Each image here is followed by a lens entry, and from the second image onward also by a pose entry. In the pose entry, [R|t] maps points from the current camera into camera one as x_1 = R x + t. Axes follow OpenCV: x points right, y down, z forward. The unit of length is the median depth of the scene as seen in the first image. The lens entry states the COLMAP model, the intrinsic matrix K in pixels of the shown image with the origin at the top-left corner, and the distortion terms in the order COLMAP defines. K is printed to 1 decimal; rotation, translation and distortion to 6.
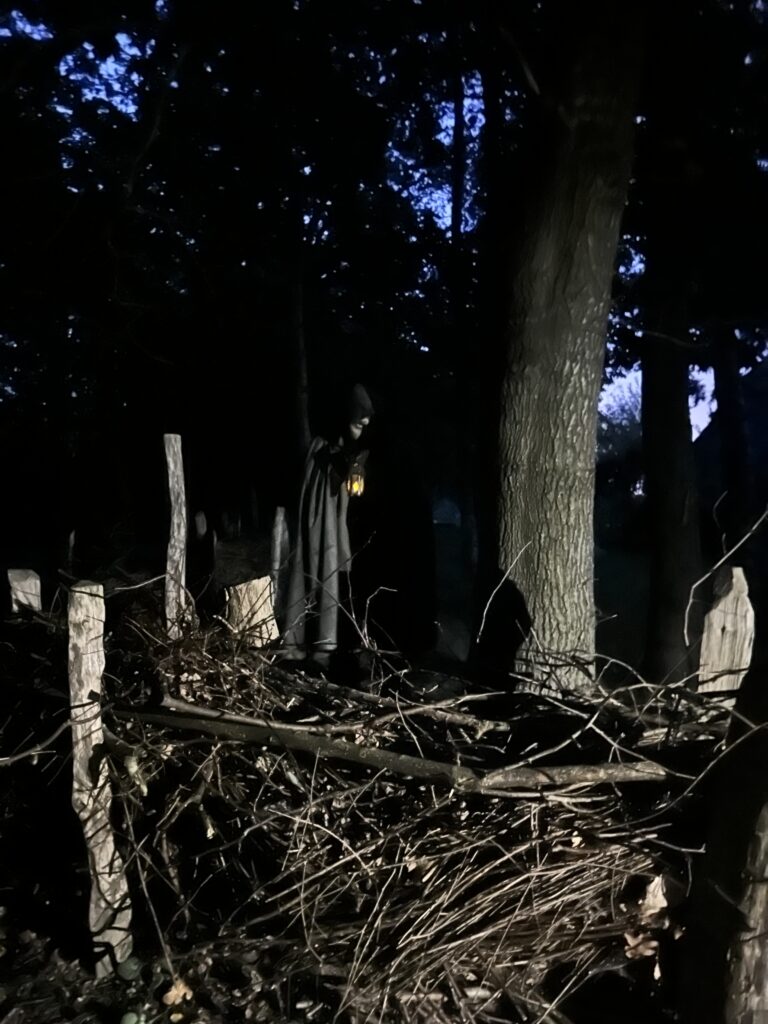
lens RADIAL K [[737.9, 0, 388.4], [0, 737.9, 515.8], [0, 0, 1]] dist [0.011194, -0.017568]
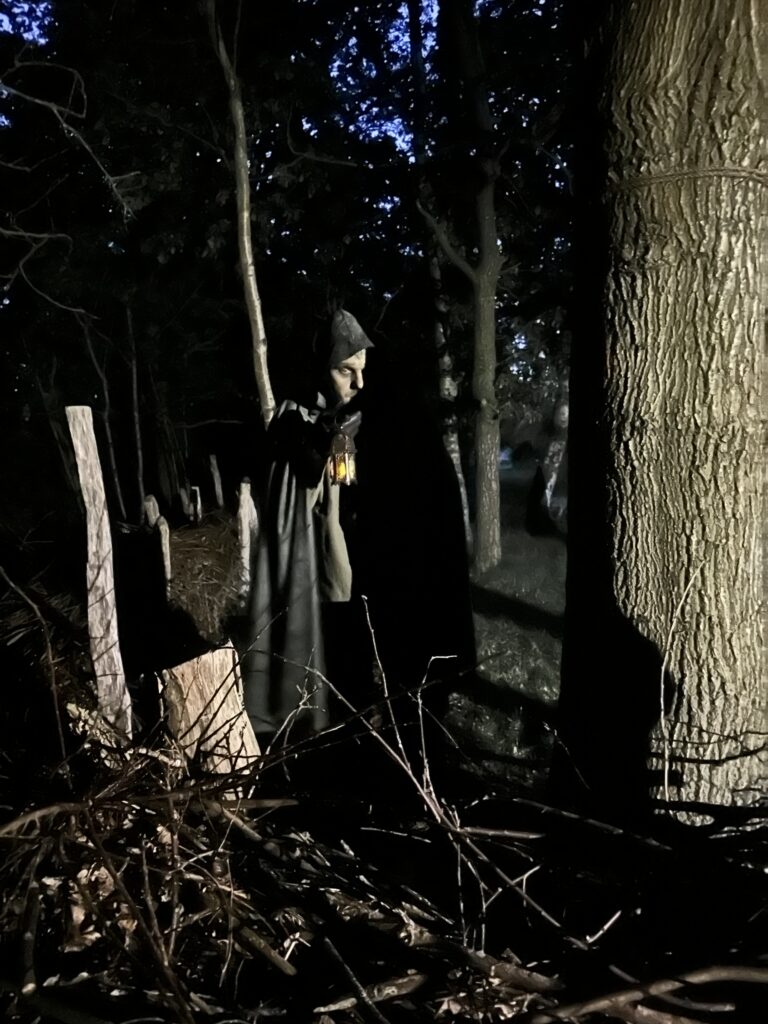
lens RADIAL K [[737.9, 0, 376.6], [0, 737.9, 510.3], [0, 0, 1]] dist [0.011194, -0.017568]
pose [[0.997155, -0.070728, 0.026069, -0.055221], [0.069203, 0.996065, 0.055363, -0.045563], [-0.029882, -0.053401, 0.998126, 0.422230]]
